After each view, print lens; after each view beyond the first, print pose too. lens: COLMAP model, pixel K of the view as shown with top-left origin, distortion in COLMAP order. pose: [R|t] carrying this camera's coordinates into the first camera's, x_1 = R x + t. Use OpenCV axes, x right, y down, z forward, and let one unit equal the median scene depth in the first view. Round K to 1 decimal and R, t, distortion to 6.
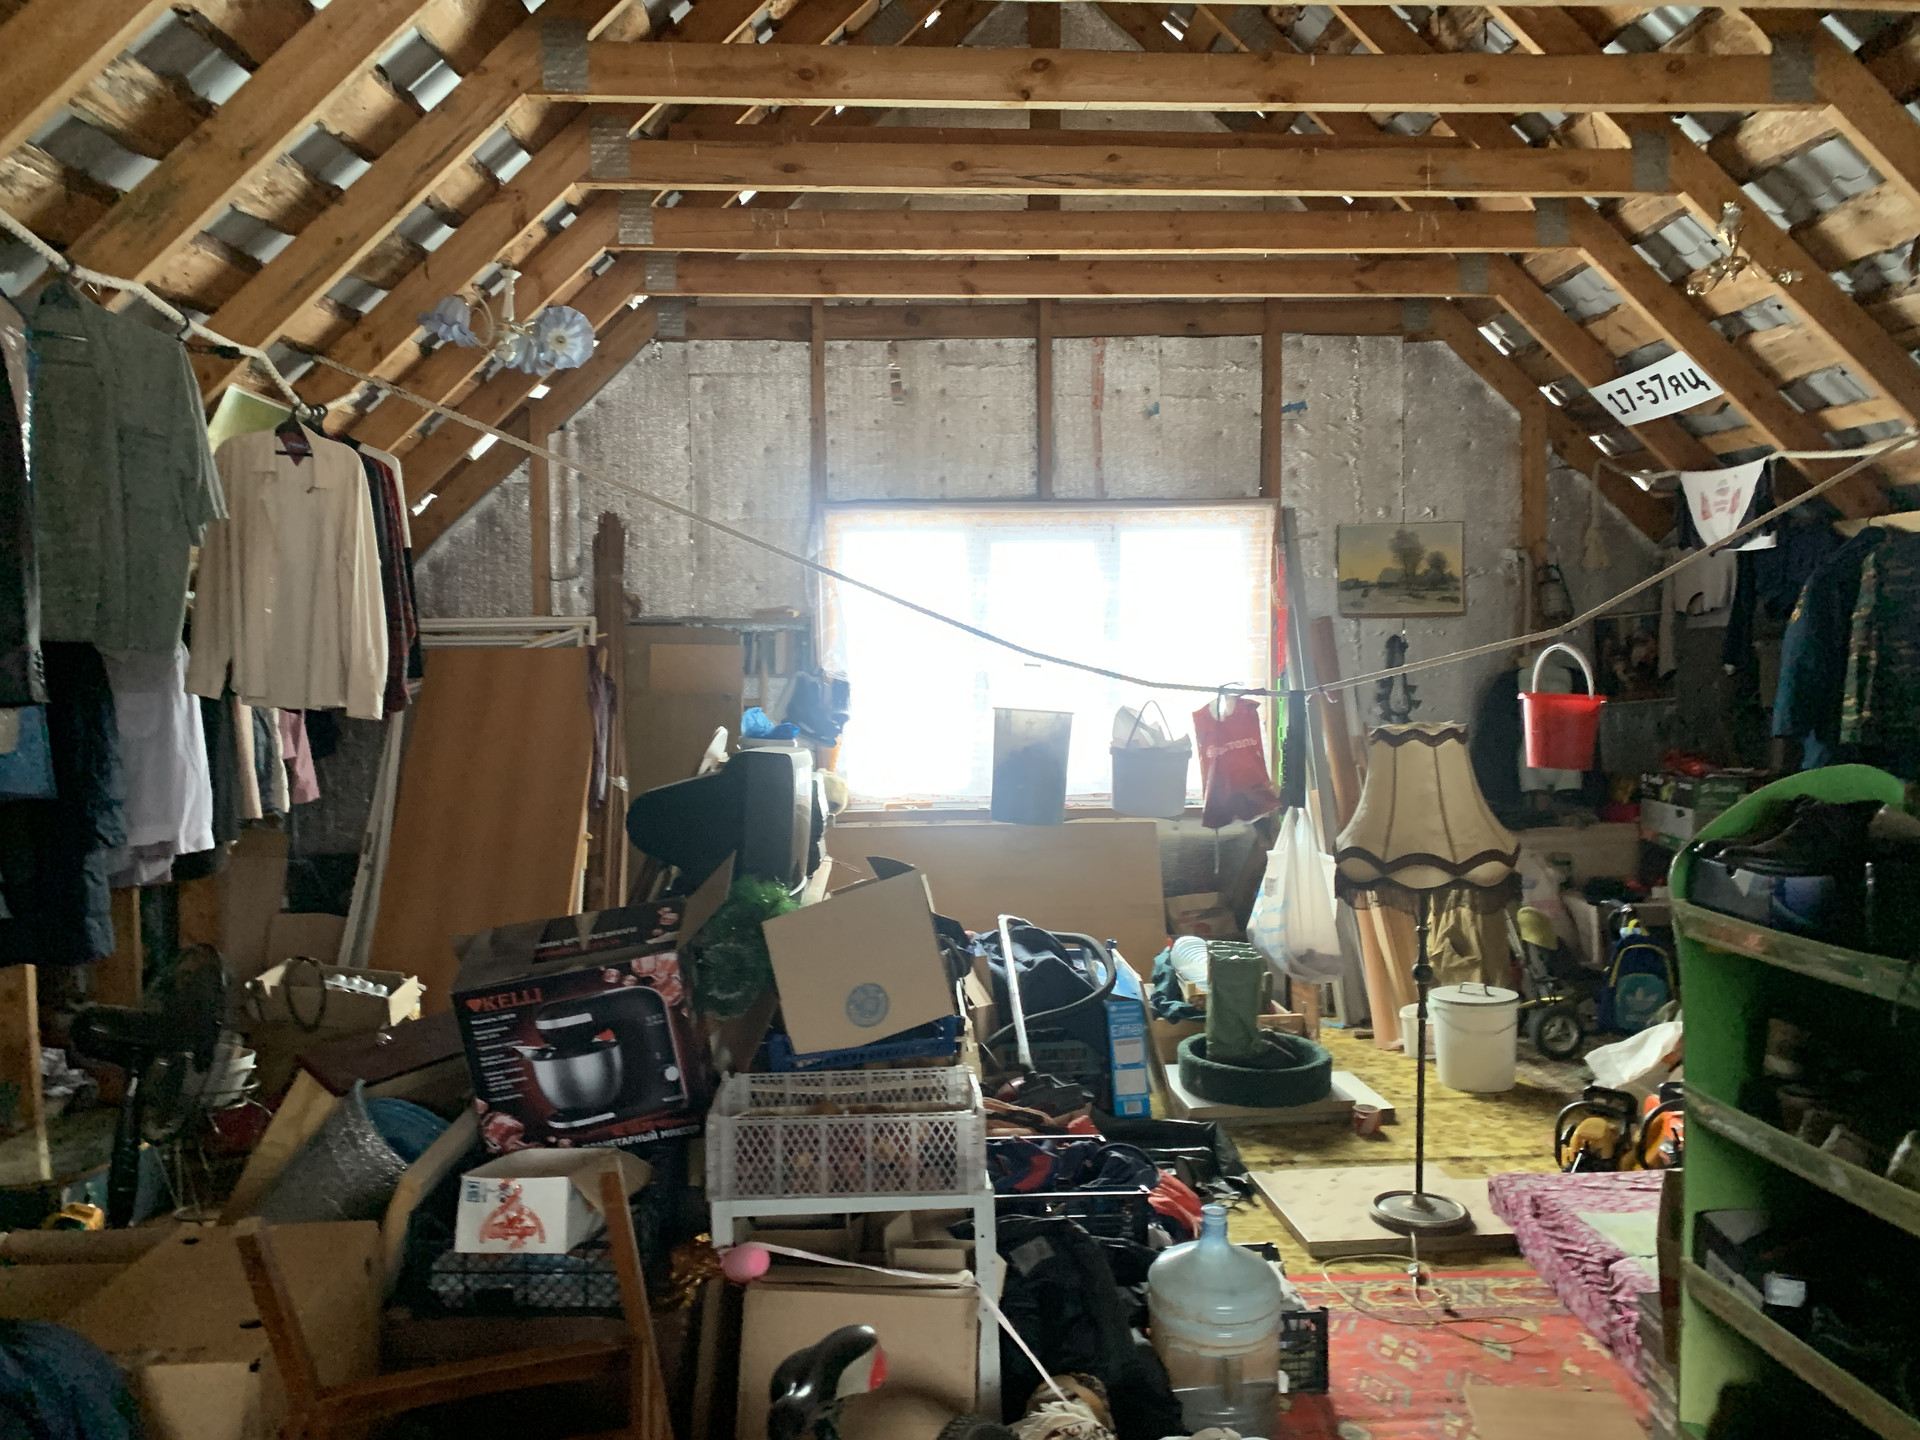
lens RADIAL K [[1451.1, 0, 961.8], [0, 1451.1, 718.4], [0, 0, 1]] dist [0.026785, -0.024659]
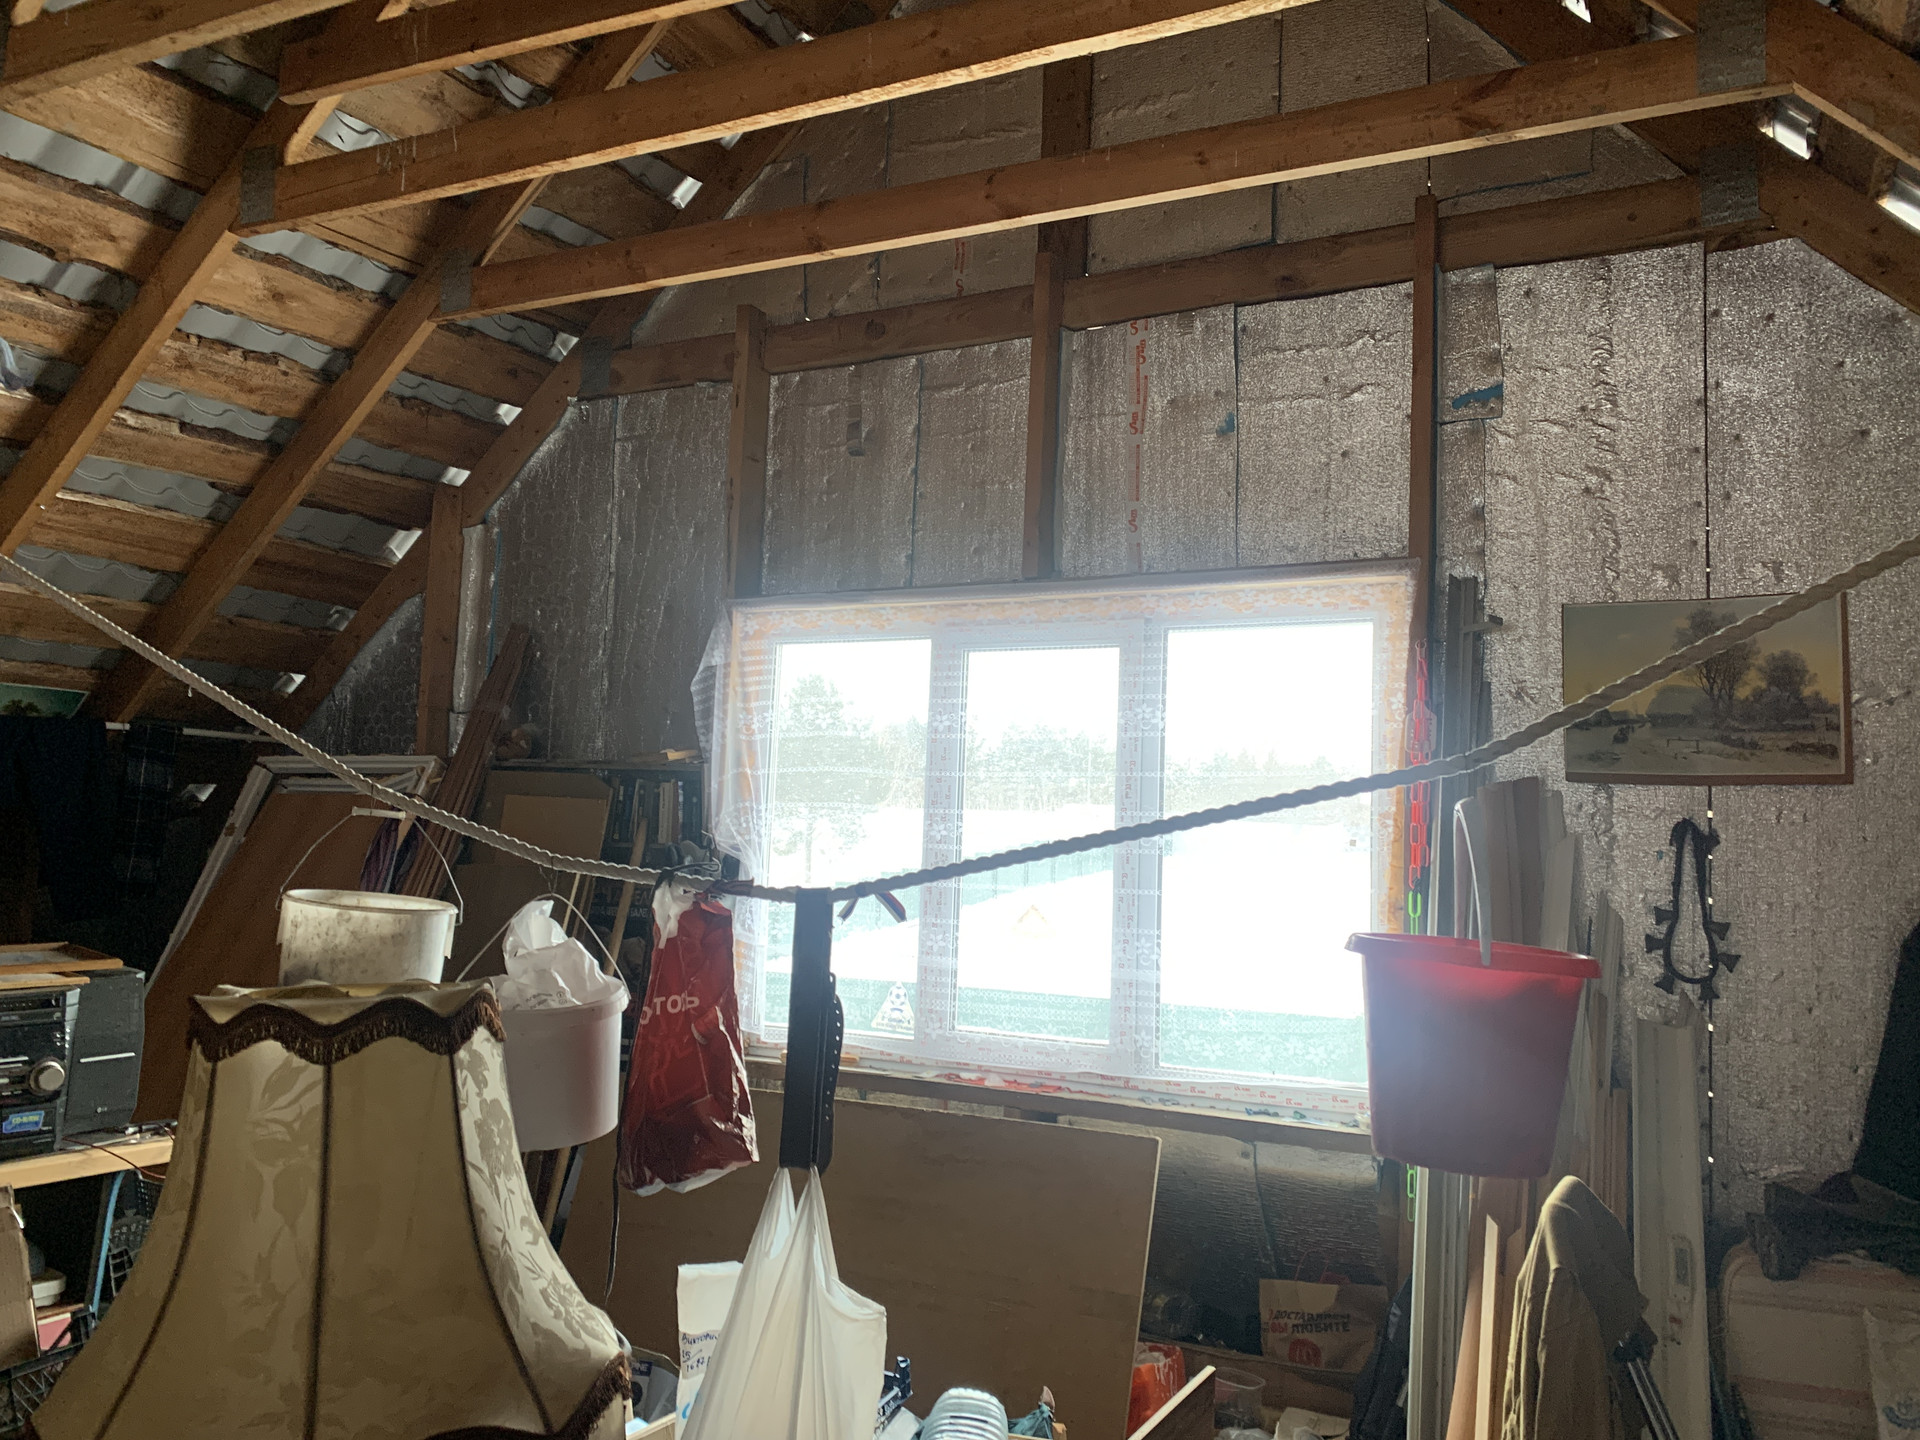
lens RADIAL K [[1451.1, 0, 958.9], [0, 1451.1, 724.2], [0, 0, 1]] dist [0.026785, -0.024659]
pose [[0.873640, 0.003417, -0.486562, 0.323912], [-0.057961, 0.993586, -0.097092, -0.026532], [0.483109, 0.113025, 0.868234, 0.441461]]
